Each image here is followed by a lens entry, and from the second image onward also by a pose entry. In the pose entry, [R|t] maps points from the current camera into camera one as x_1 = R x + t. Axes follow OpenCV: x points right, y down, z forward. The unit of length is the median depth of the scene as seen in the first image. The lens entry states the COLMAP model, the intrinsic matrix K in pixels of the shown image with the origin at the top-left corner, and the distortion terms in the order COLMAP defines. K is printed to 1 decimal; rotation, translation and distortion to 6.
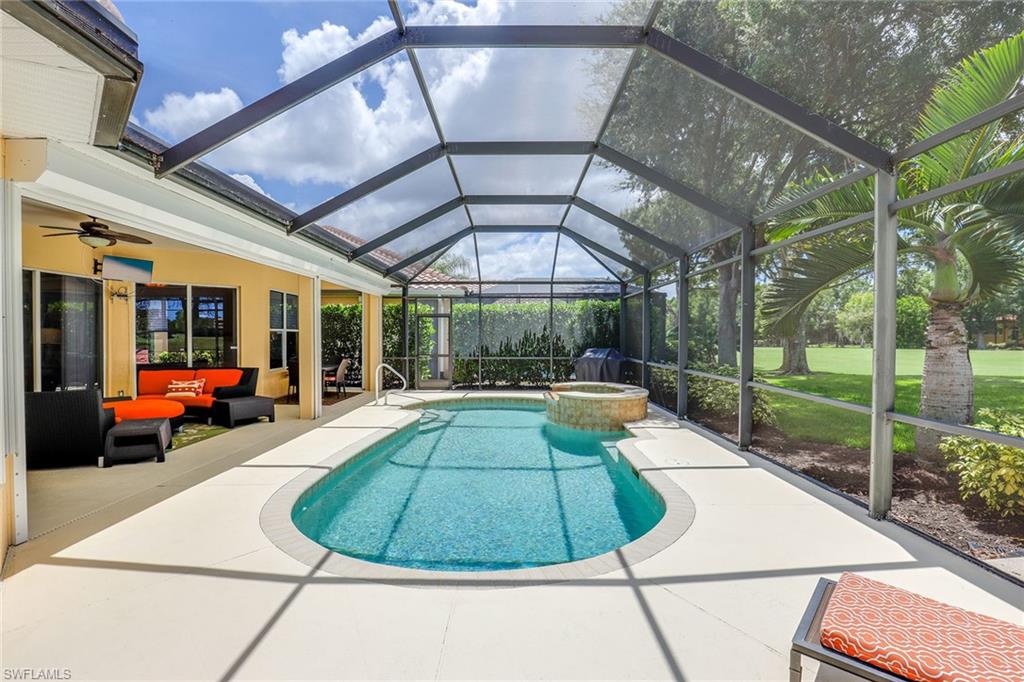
lens RADIAL K [[489.8, 0, 515.4], [0, 489.8, 338.5], [0, 0, 1]] dist [-0.022874, -0.000476]
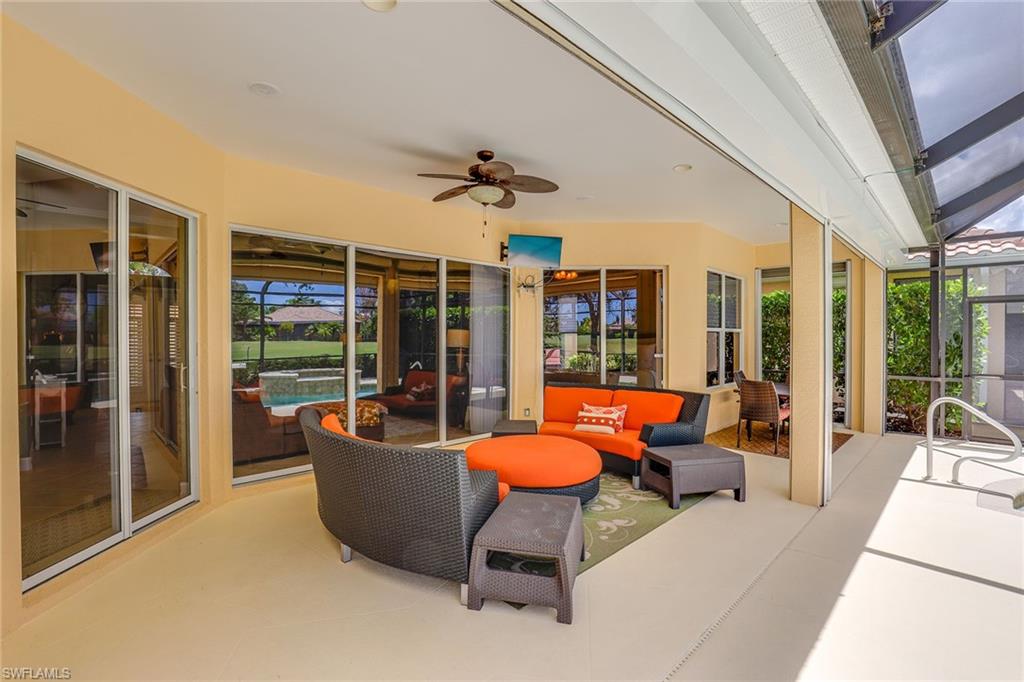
lens RADIAL K [[489.8, 0, 507.0], [0, 489.8, 339.9], [0, 0, 1]] dist [-0.022874, -0.000476]
pose [[0.721525, 0.006062, -0.692362, -0.301355], [-0.005118, 0.999981, 0.003422, -0.005682], [0.692369, 0.001074, 0.721542, 0.415934]]
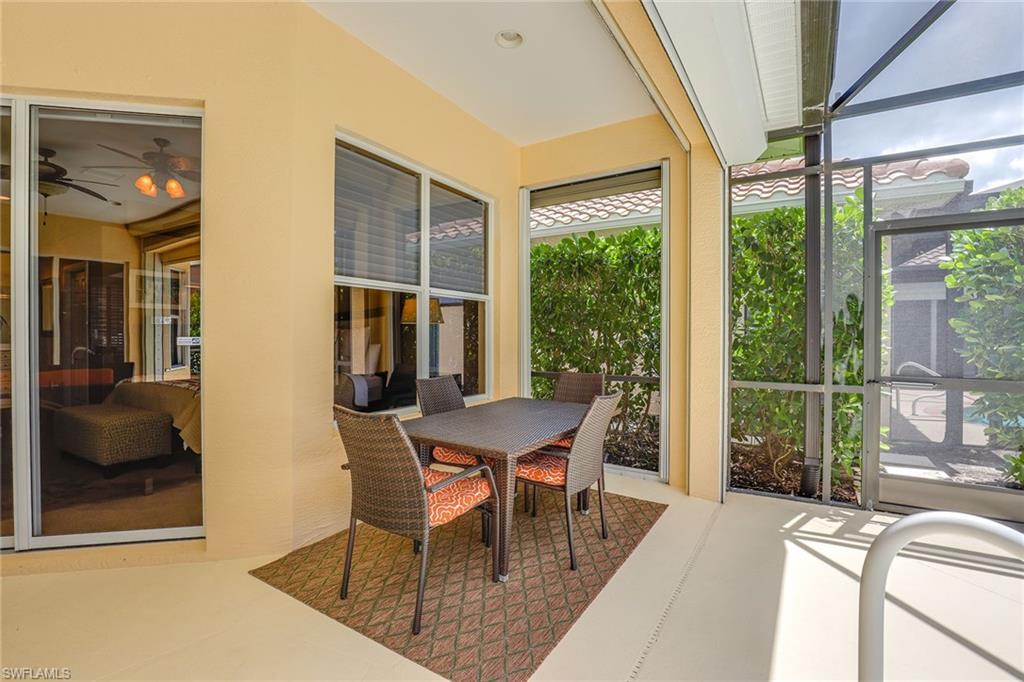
lens RADIAL K [[489.8, 0, 508.0], [0, 489.8, 340.6], [0, 0, 1]] dist [-0.022874, -0.000476]
pose [[0.852545, 0.007205, -0.522604, -0.348525], [-0.005832, 0.999974, 0.004272, 0.019263], [0.522621, -0.000594, 0.852565, 1.018596]]
